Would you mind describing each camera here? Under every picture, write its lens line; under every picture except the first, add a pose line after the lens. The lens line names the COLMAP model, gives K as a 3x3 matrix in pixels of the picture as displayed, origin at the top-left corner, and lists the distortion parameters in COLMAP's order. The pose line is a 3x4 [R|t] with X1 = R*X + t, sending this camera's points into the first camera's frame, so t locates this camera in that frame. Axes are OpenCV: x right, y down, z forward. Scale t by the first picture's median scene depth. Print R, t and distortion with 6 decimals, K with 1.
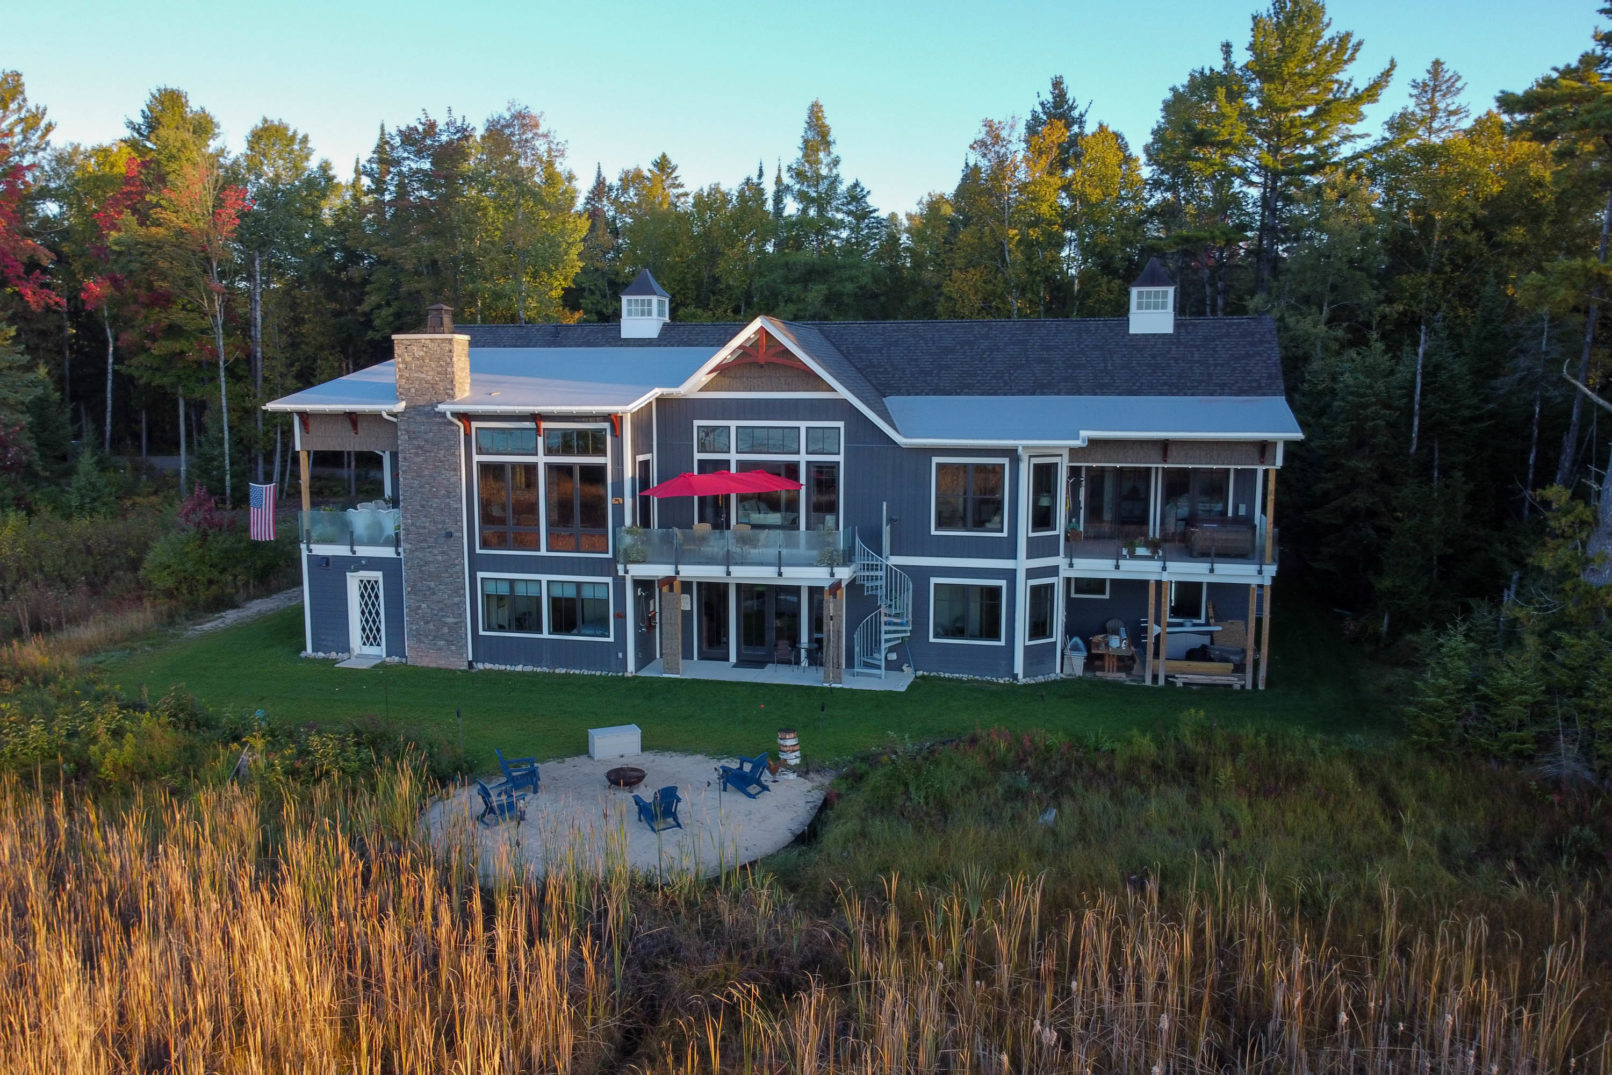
lens RADIAL K [[1239.0, 0, 804.7], [0, 1239.0, 506.4], [0, 0, 1]] dist [0.065831, -0.001251]
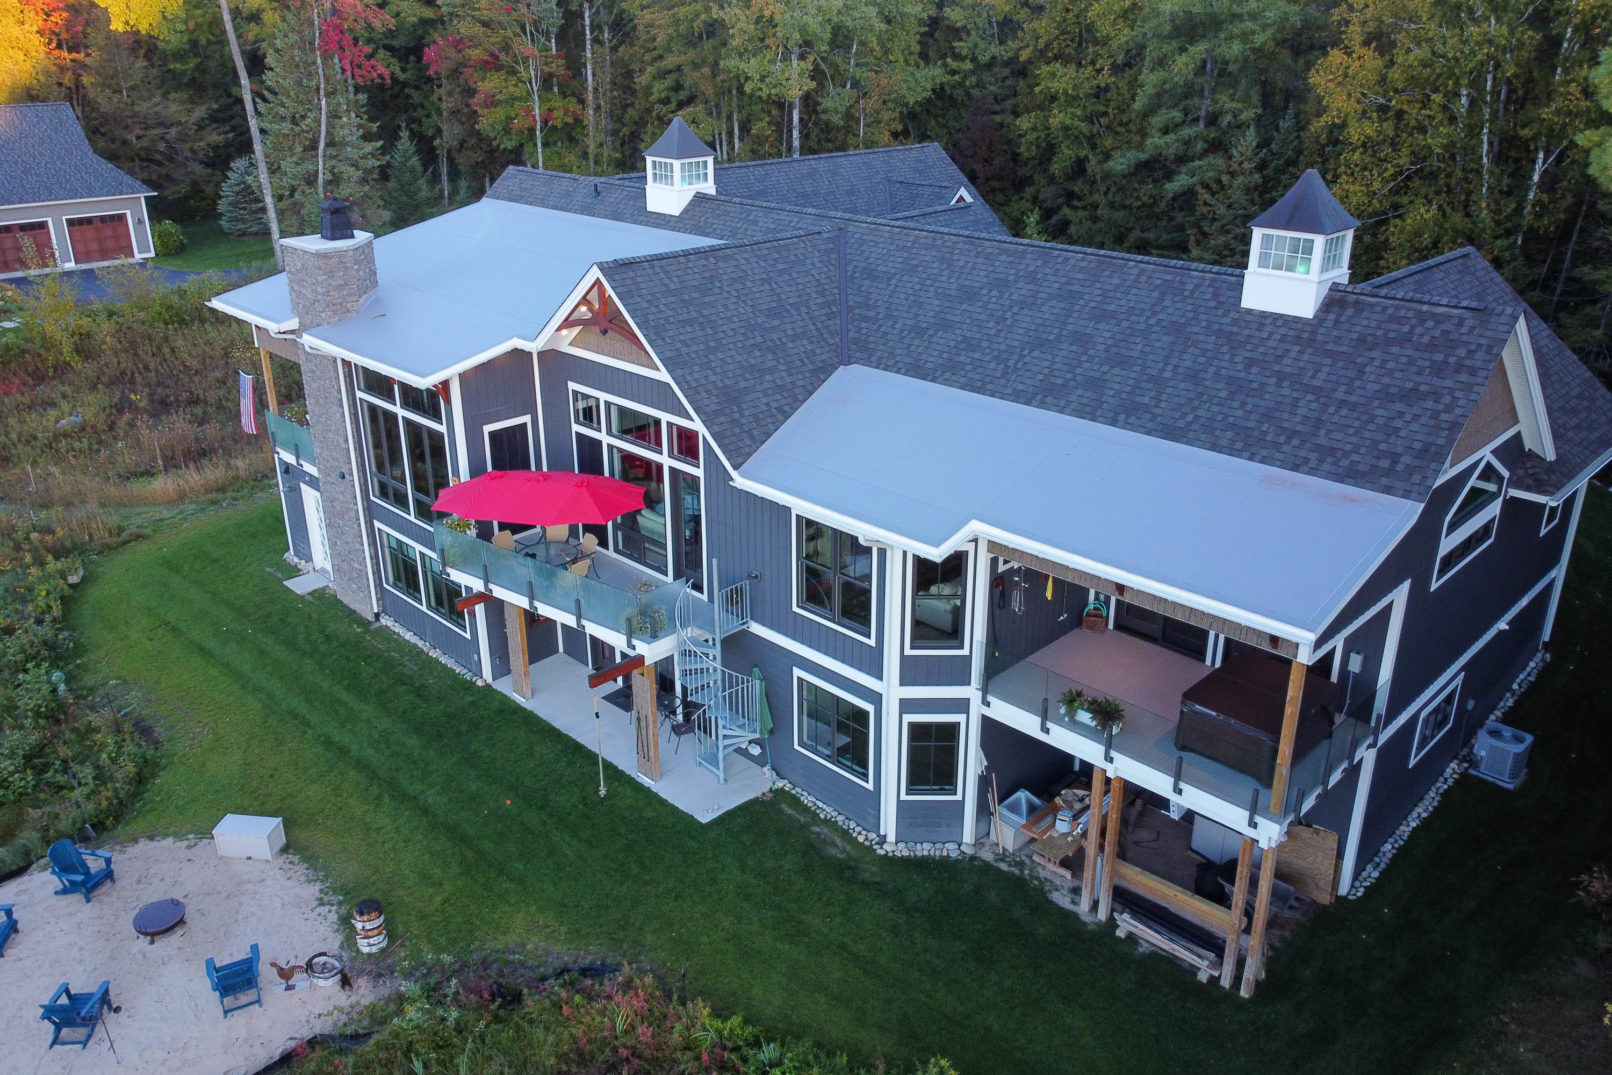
lens RADIAL K [[1239.0, 0, 804.7], [0, 1239.0, 506.4], [0, 0, 1]] dist [0.065831, -0.001251]
pose [[0.851290, 0.189400, -0.489318, 0.428297], [-0.052431, 0.958615, 0.279835, -0.221905], [0.522069, -0.212566, 0.825990, 0.451864]]
